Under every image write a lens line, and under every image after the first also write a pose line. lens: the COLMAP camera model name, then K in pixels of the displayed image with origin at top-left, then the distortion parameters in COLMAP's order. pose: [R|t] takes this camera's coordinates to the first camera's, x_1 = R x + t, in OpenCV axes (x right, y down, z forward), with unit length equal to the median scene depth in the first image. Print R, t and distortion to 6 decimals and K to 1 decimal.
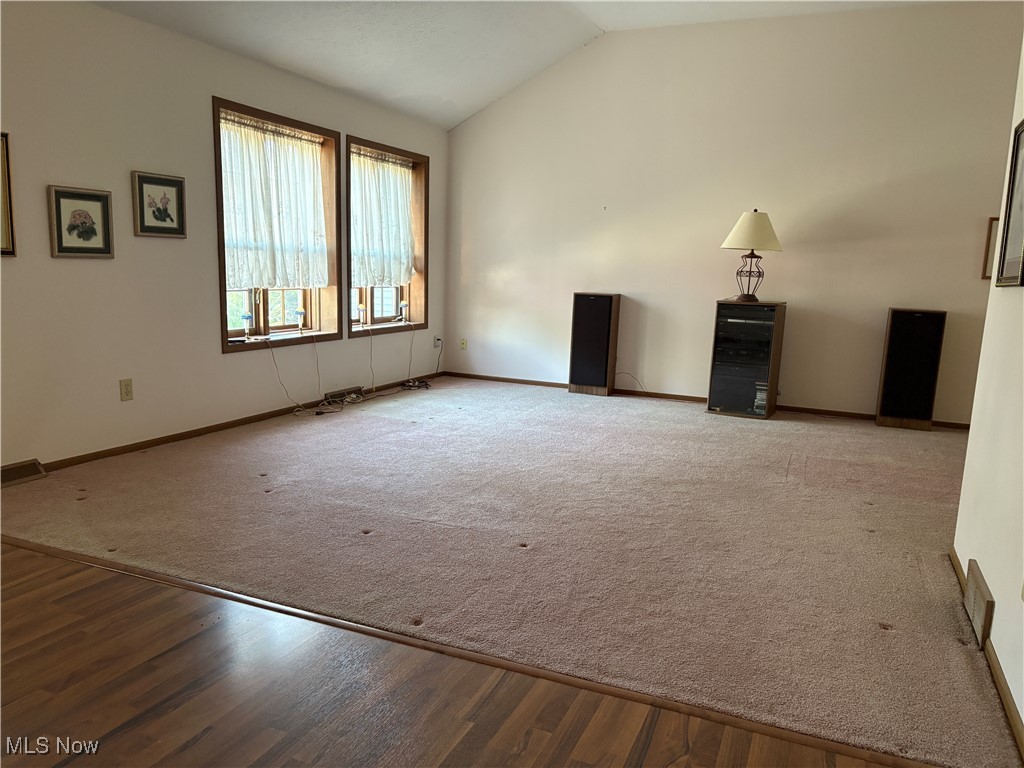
lens RADIAL K [[774.0, 0, 512.2], [0, 774.0, 382.9], [0, 0, 1]] dist [0.056940, -0.021290]
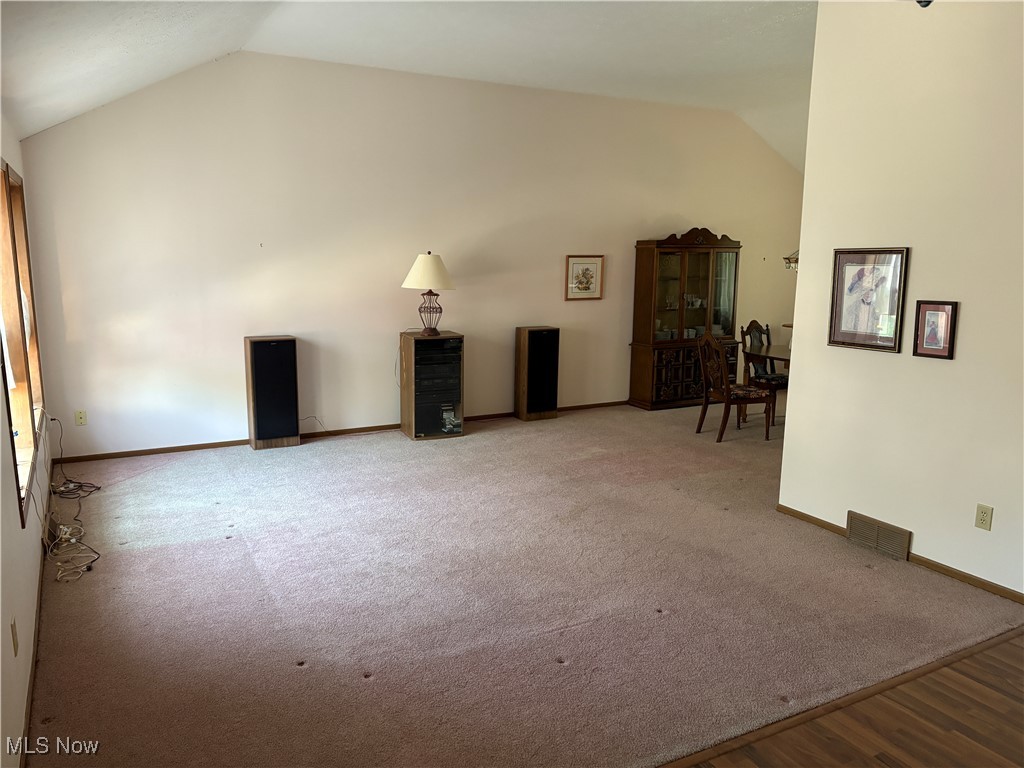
lens RADIAL K [[774.0, 0, 513.0], [0, 774.0, 381.7], [0, 0, 1]] dist [0.056940, -0.021290]
pose [[0.606831, -0.165366, 0.777438, -0.502183], [0.126671, 0.985737, 0.110799, -0.147598], [-0.784672, 0.031243, 0.619123, 0.230395]]
